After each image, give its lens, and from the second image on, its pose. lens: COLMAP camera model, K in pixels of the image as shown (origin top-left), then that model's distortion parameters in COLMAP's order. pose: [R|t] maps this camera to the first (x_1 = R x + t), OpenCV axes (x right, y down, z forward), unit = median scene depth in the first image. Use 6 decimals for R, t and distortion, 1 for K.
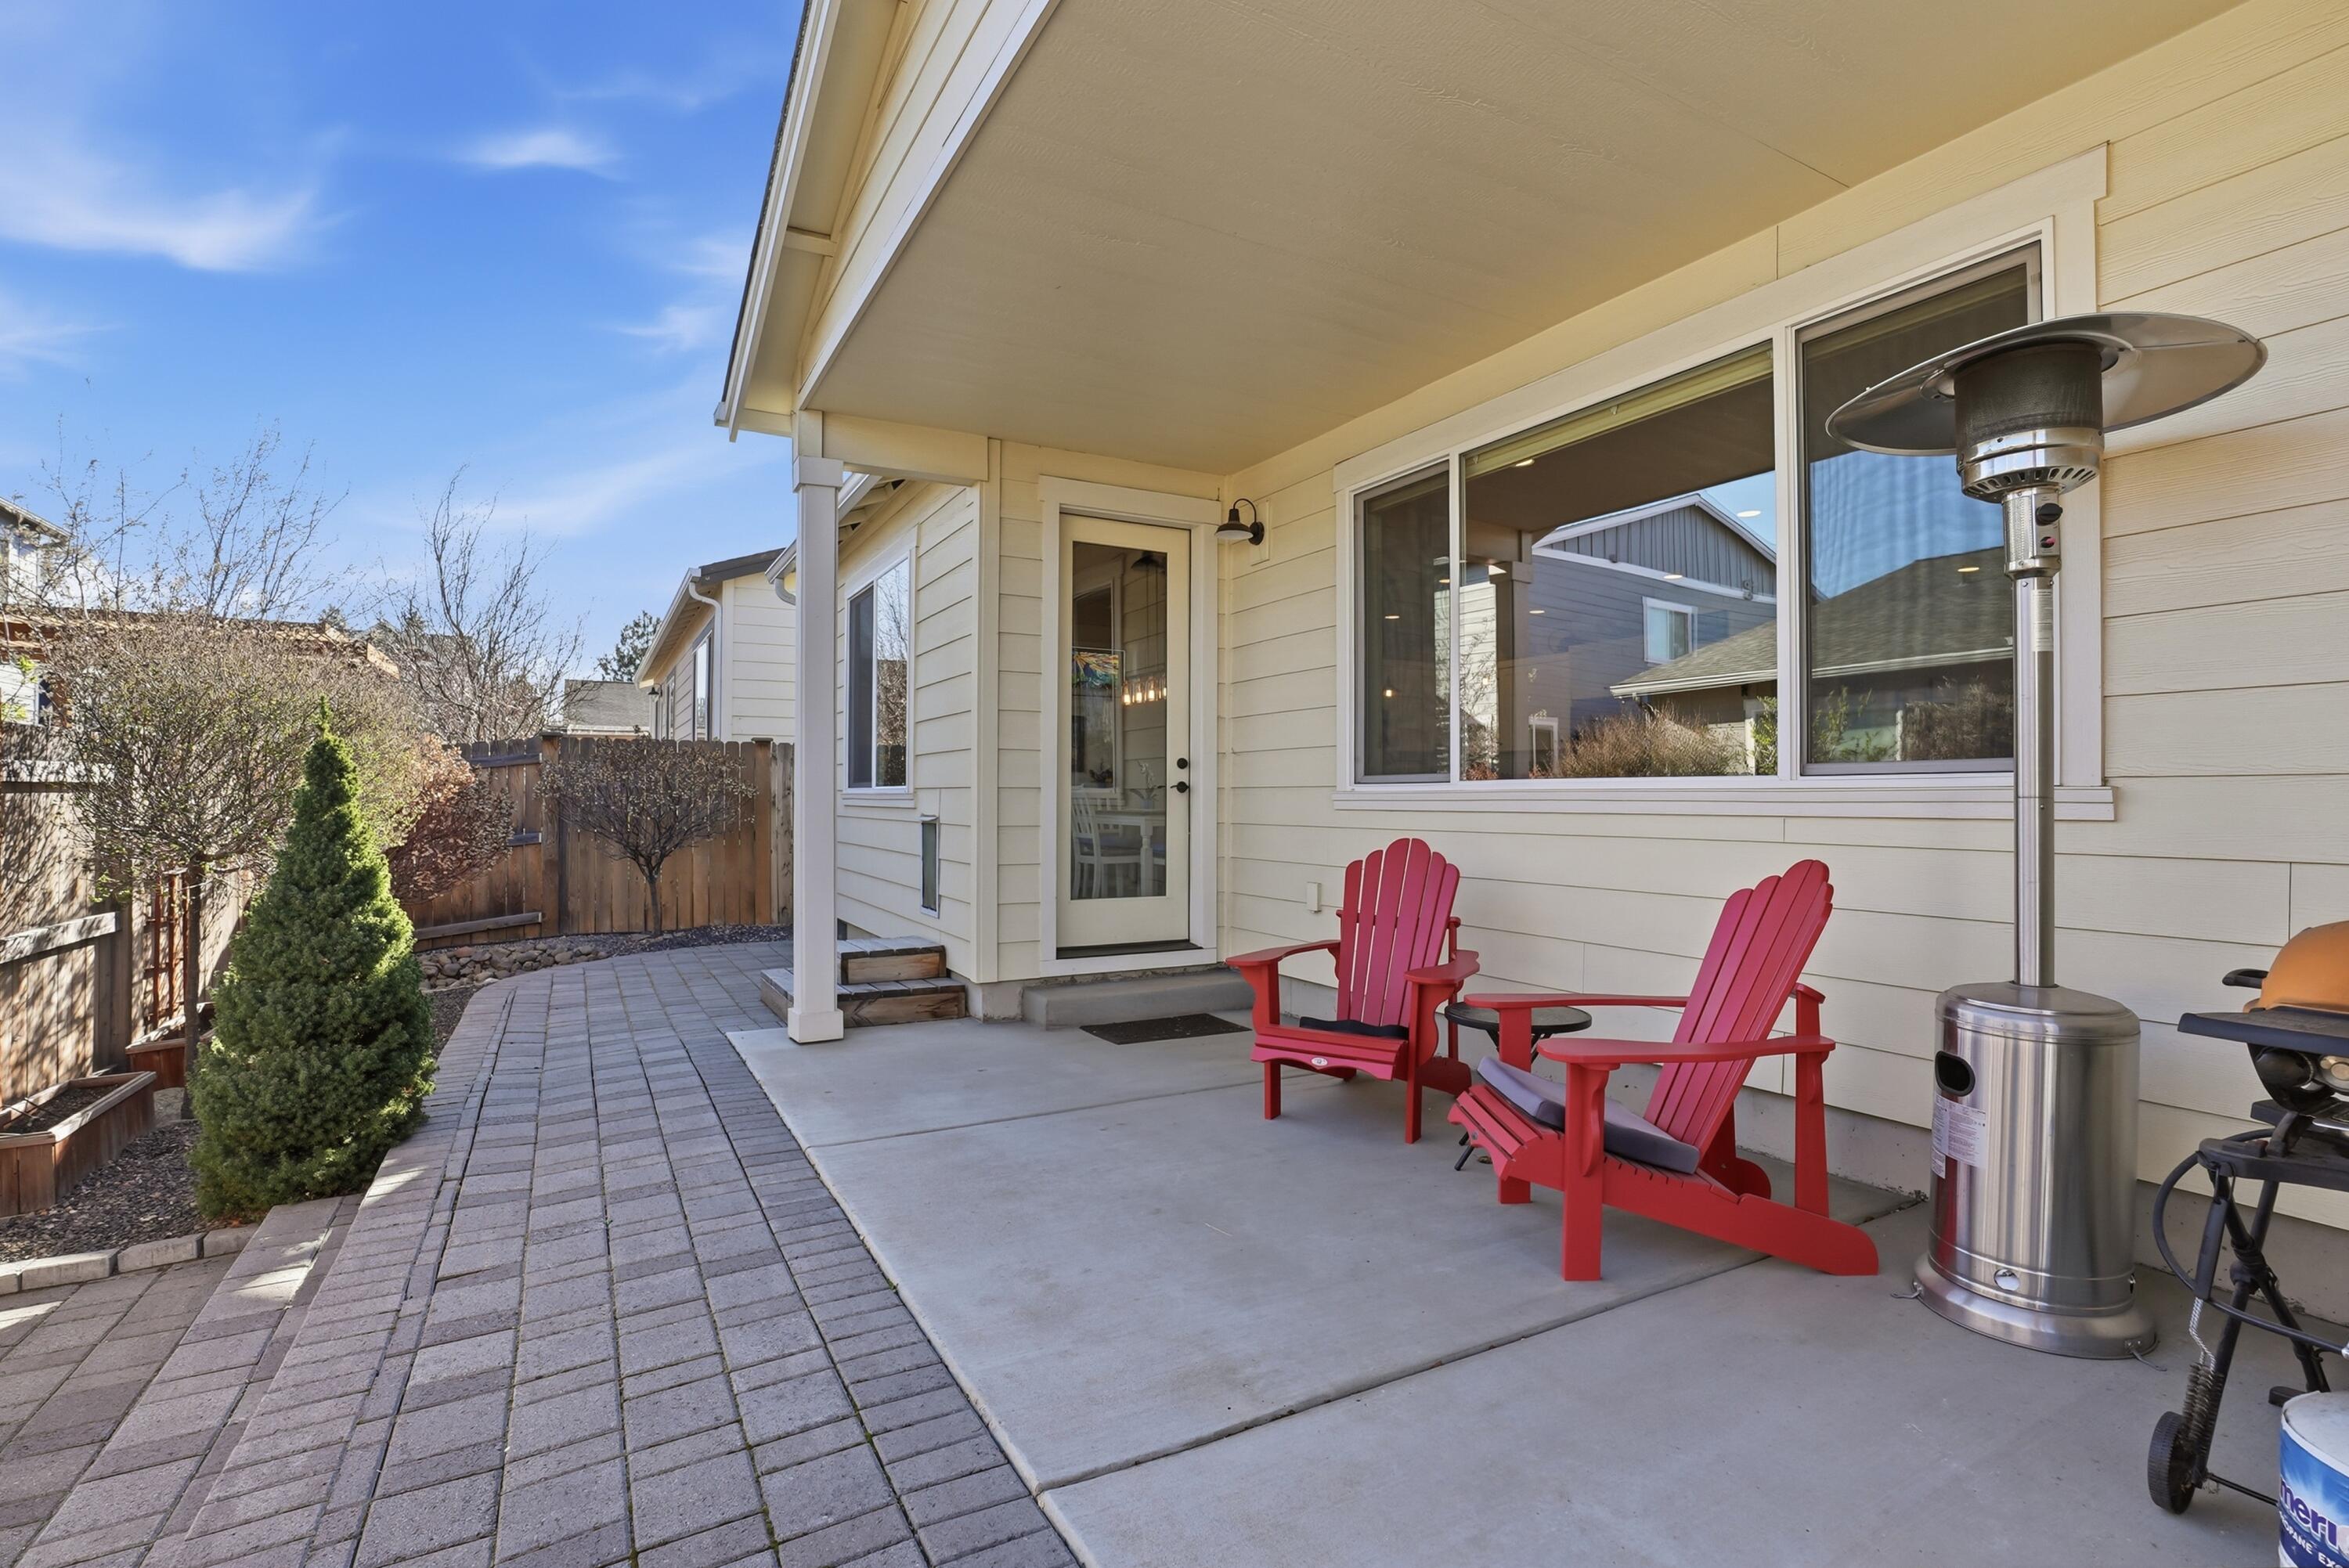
lens RADIAL K [[1106.5, 0, 1174.5], [0, 1106.5, 784.0], [0, 0, 1]] dist [-0.069177, 0.030392]
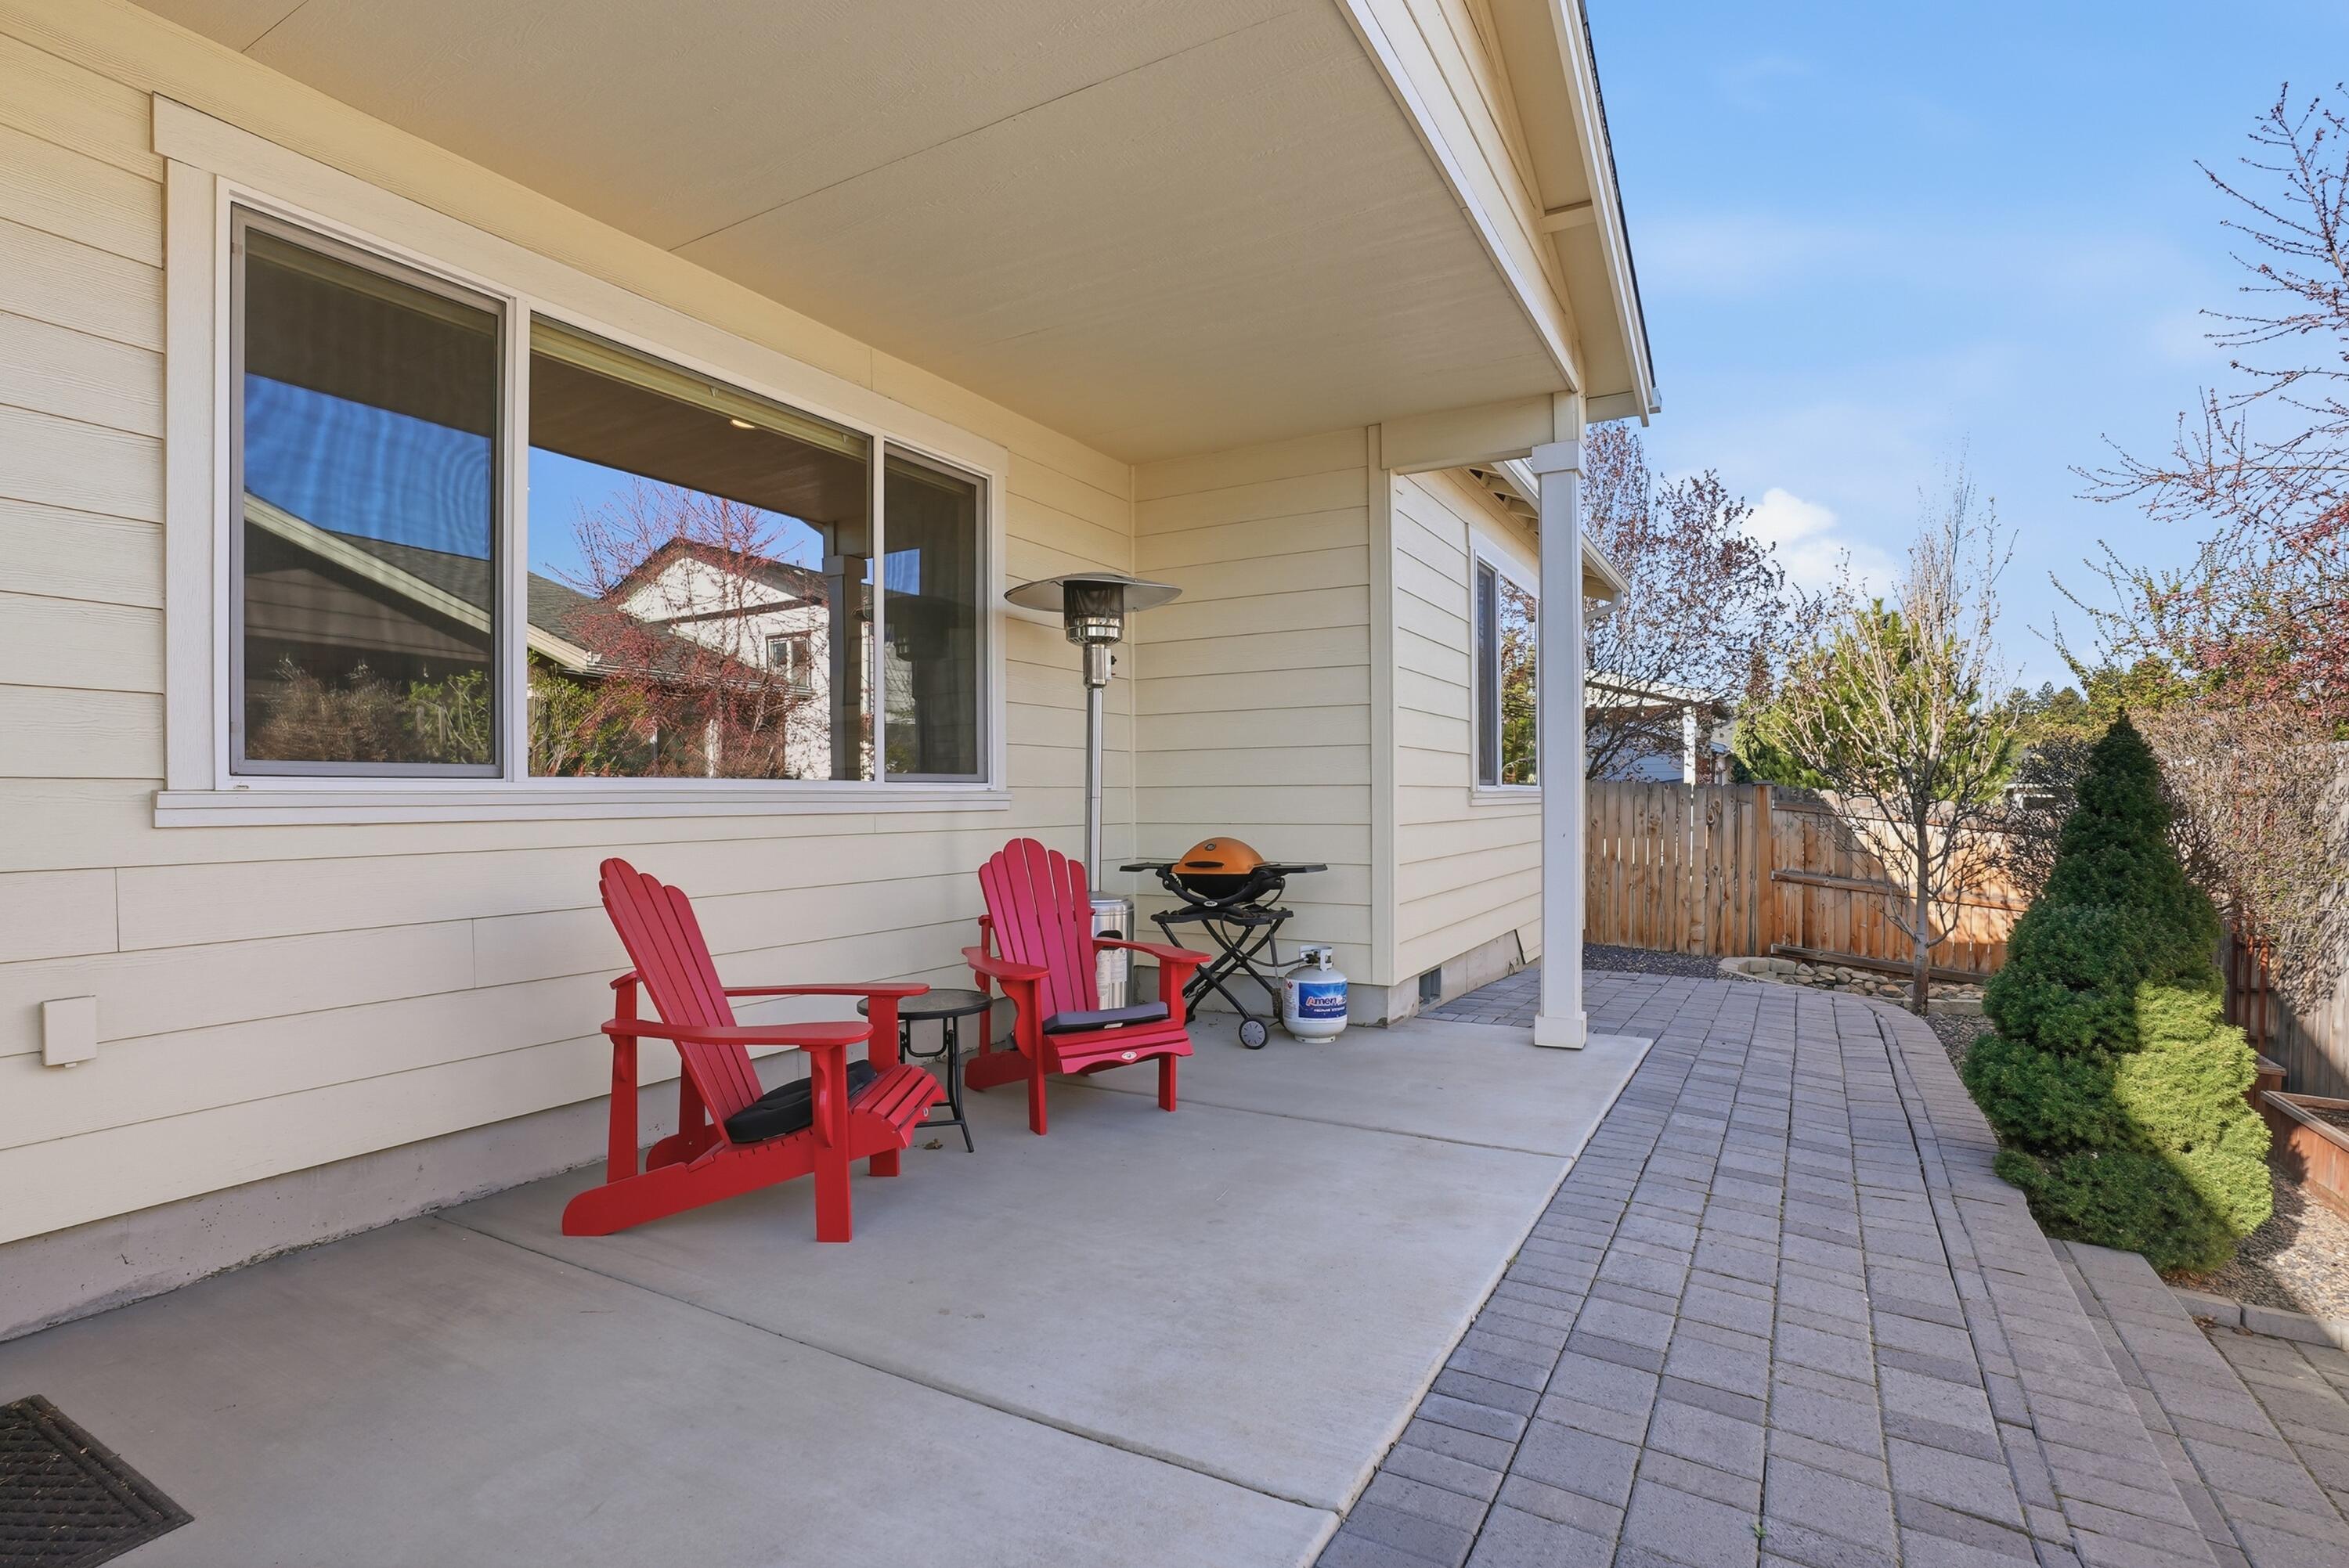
lens RADIAL K [[1119.3, 0, 1190.2], [0, 1119.3, 777.7], [0, 0, 1]] dist [-0.068601, 0.027529]
pose [[-0.528276, 0.013160, 0.848971, -0.876172], [-0.007886, 0.999761, -0.020405, 0.014946], [-0.849036, -0.017474, -0.528045, 1.599553]]
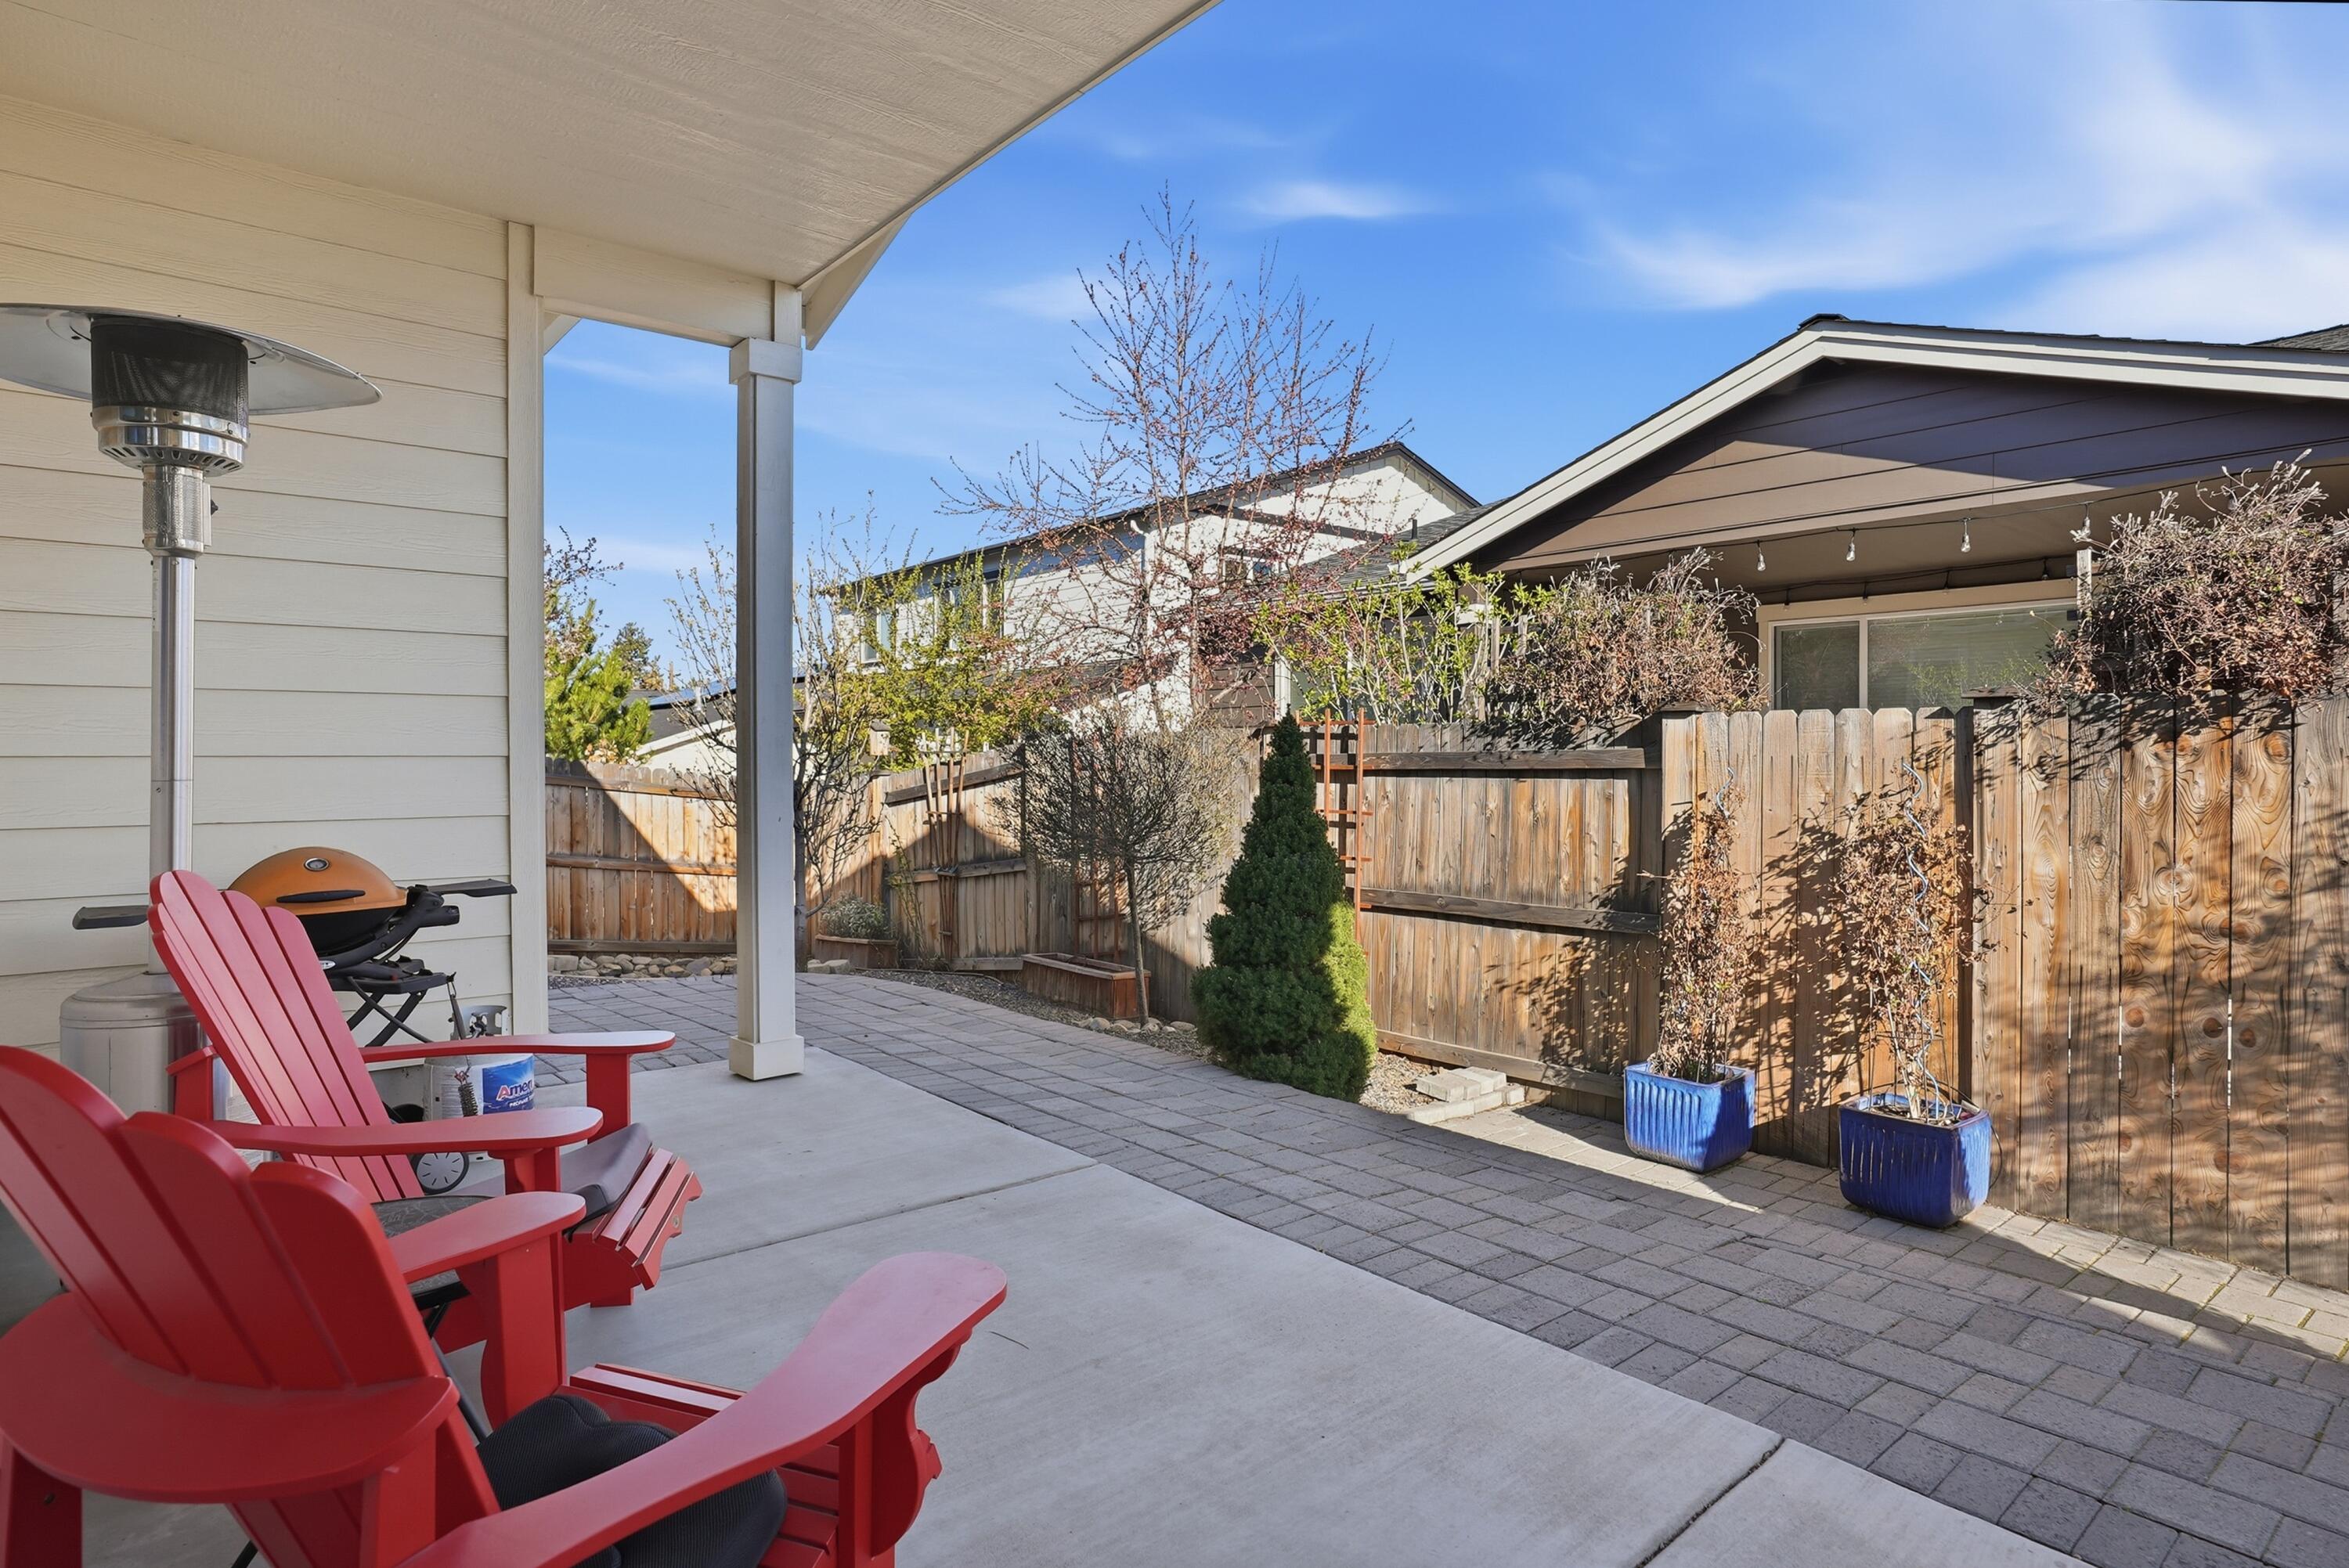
lens RADIAL K [[1251.5, 0, 1174.5], [0, 1251.5, 784.0], [0, 0, 1]] dist [-0.027106, 0.000036]
pose [[-0.980796, 0.001539, -0.195031, 0.096416], [0.000146, 0.999974, 0.007160, 0.006487], [0.195037, 0.006994, -0.980771, 1.862463]]
